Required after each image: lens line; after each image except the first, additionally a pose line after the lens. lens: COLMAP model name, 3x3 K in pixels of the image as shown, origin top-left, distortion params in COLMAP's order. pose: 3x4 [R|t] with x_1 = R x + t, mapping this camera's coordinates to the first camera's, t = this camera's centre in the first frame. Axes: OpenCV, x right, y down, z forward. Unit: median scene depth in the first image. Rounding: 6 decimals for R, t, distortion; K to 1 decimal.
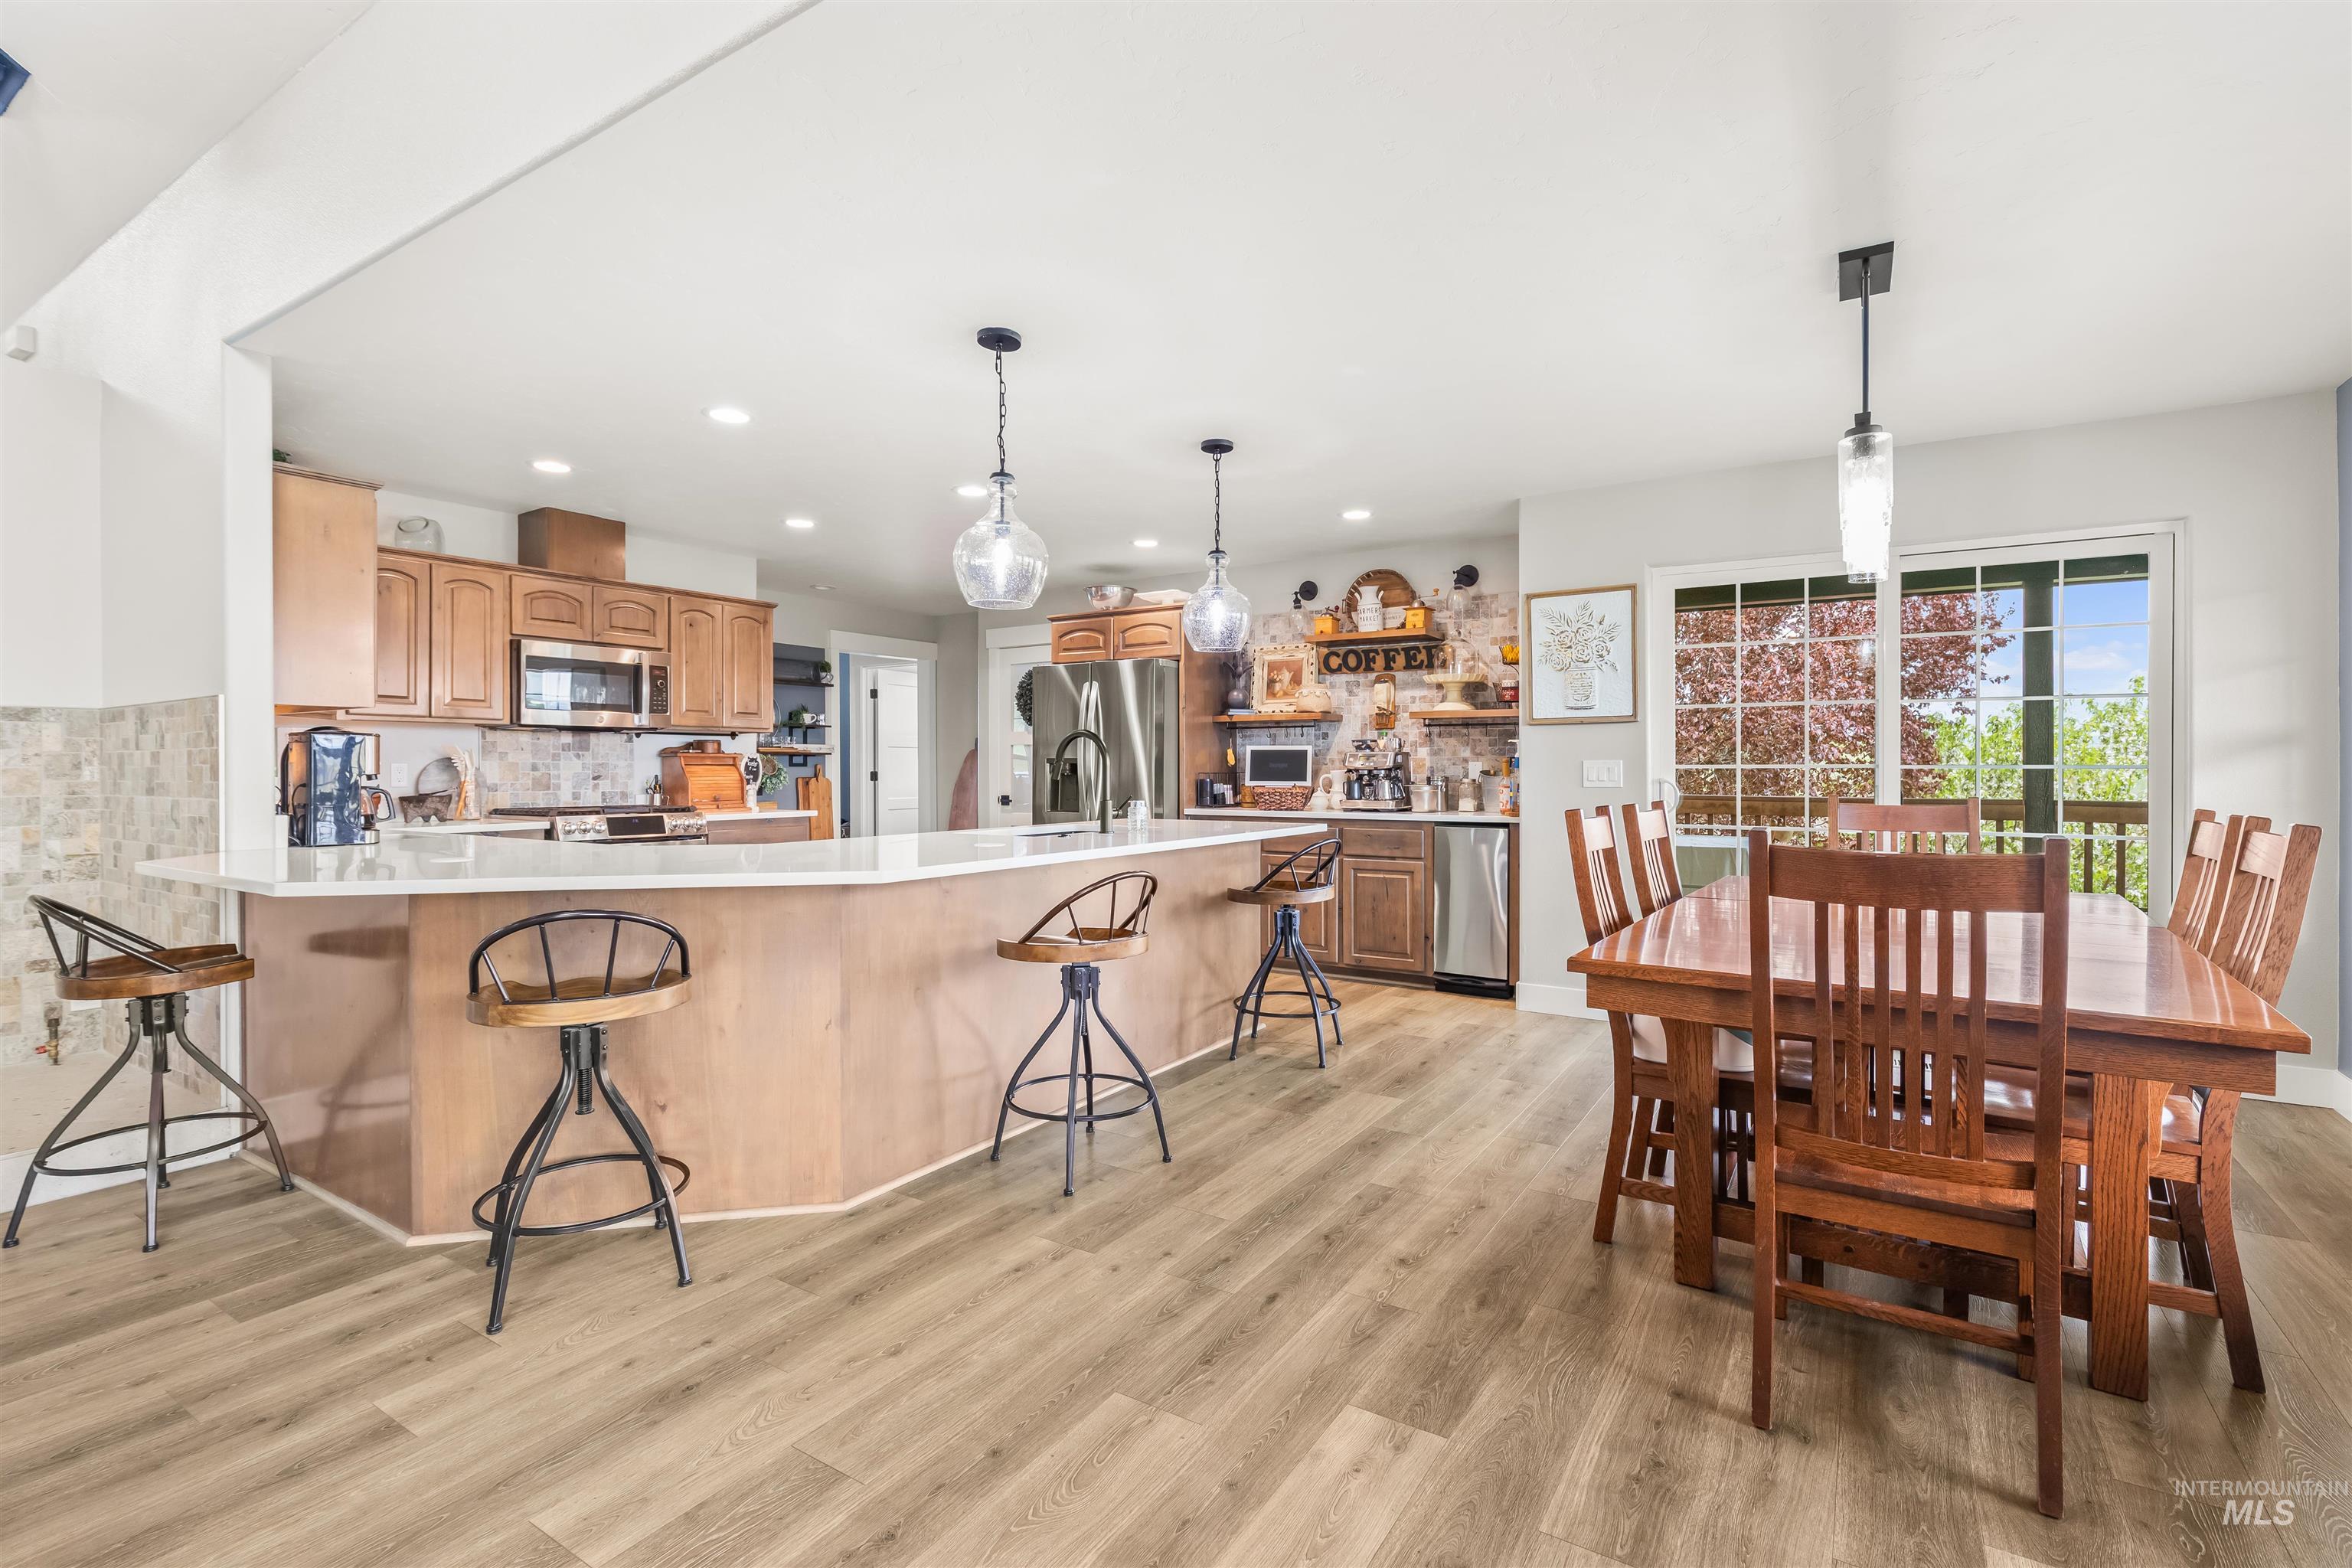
lens RADIAL K [[1076.8, 0, 1177.5], [0, 1076.8, 769.8], [0, 0, 1]] dist [0.000682, -0.001021]
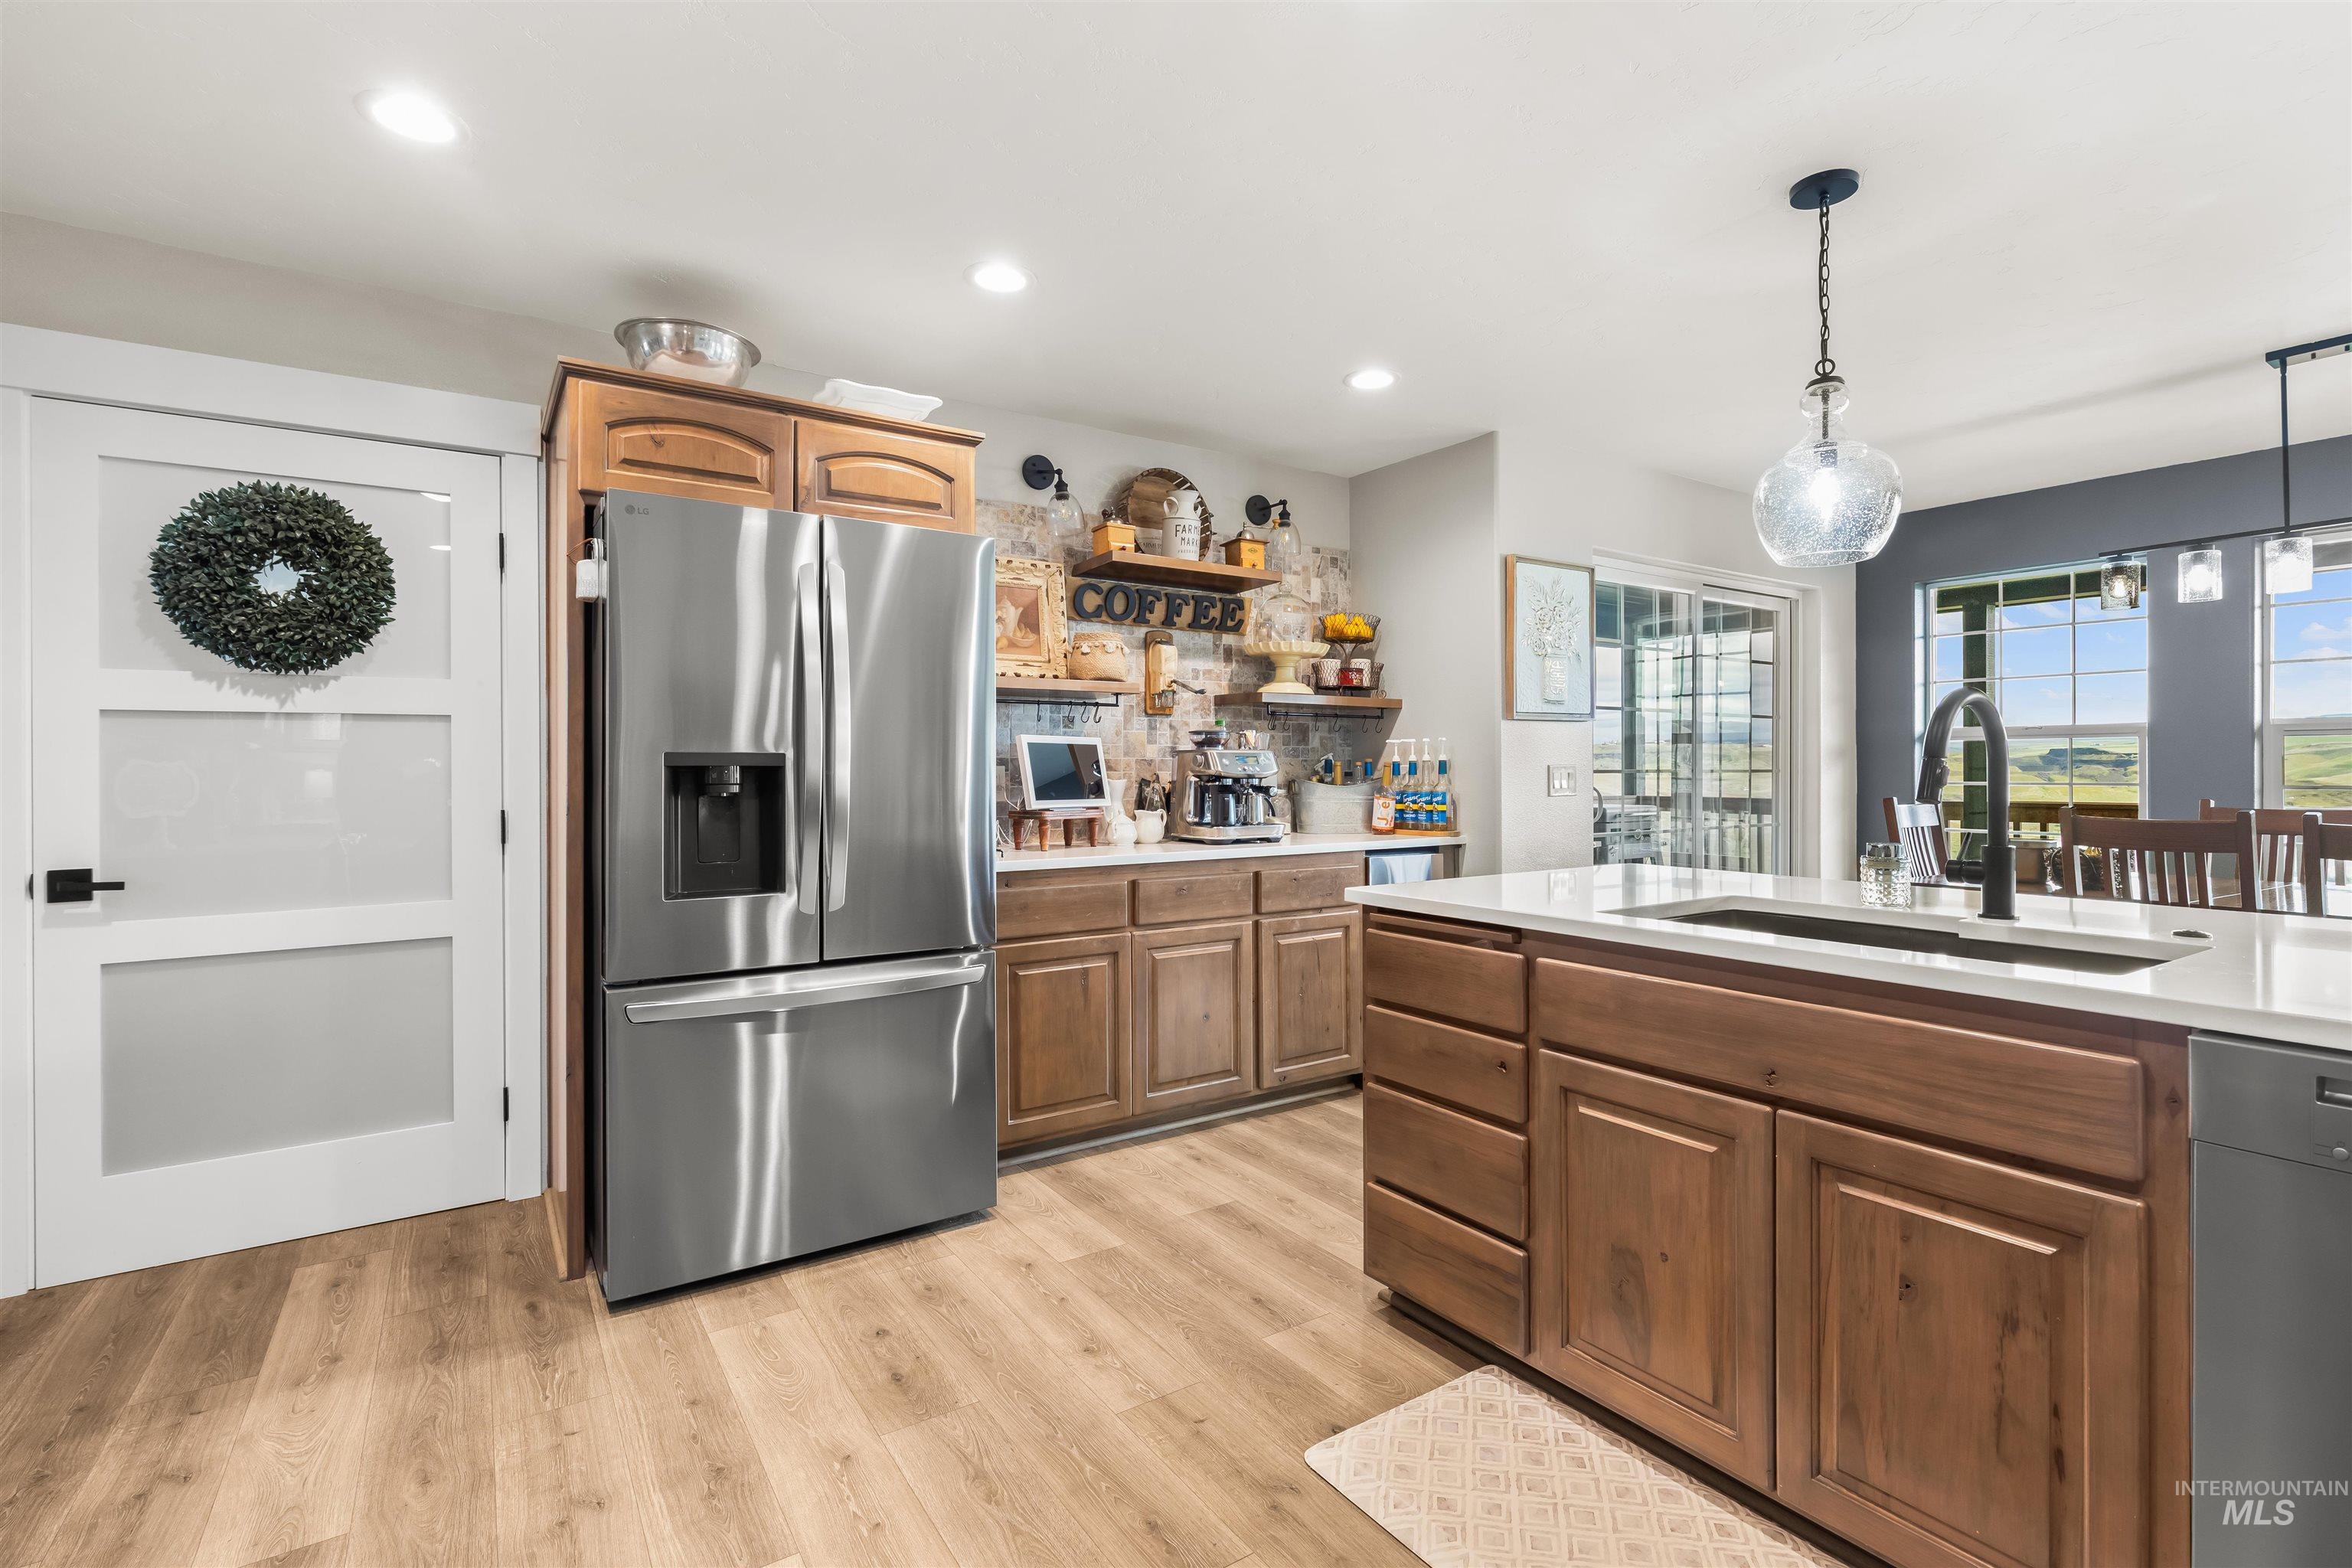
lens RADIAL K [[1081.1, 0, 1172.9], [0, 1081.1, 774.8], [0, 0, 1]] dist [-0.001529, 0.000855]
pose [[0.401557, -0.003412, 0.915828, -0.574063], [0.007969, 0.999968, 0.000232, -0.003239], [-0.915799, 0.007206, 0.401572, 1.040700]]
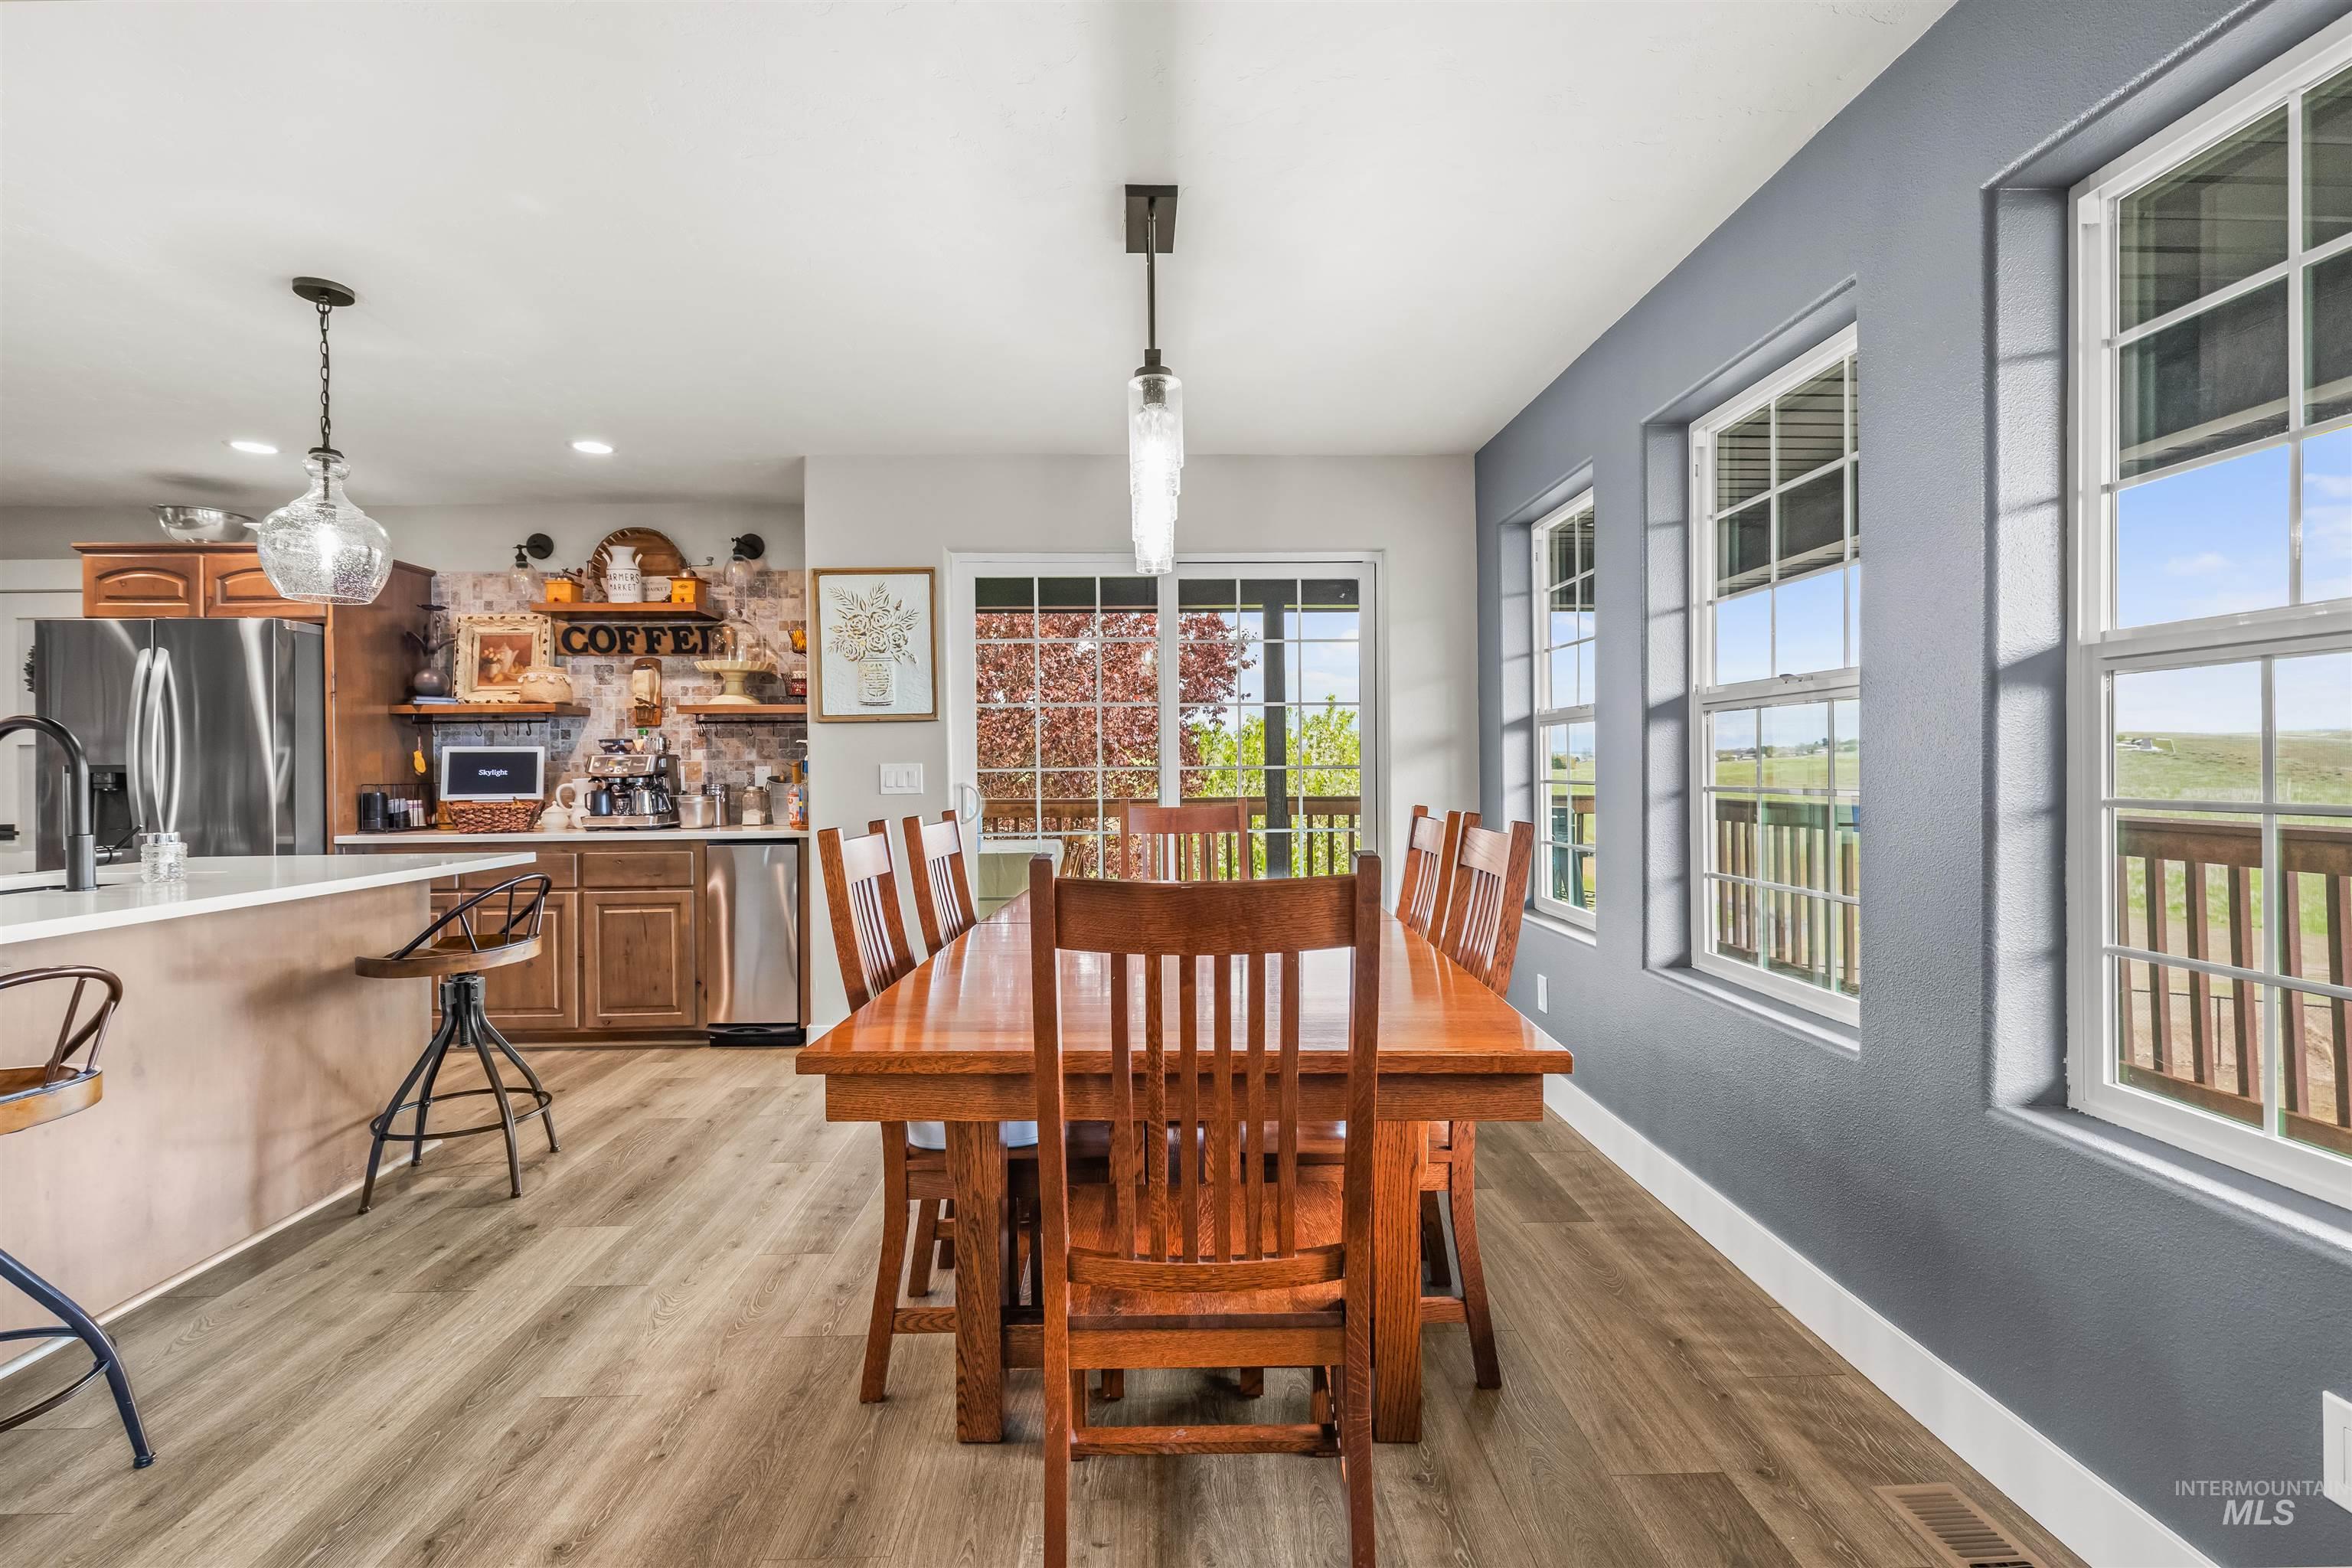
lens RADIAL K [[1076.8, 0, 1177.5], [0, 1076.8, 769.8], [0, 0, 1]] dist [0.000682, -0.001021]
pose [[0.825536, -0.008263, 0.564288, 0.091897], [0.010785, 0.999941, -0.001136, -0.000285], [-0.564246, 0.007023, 0.825577, 0.156294]]
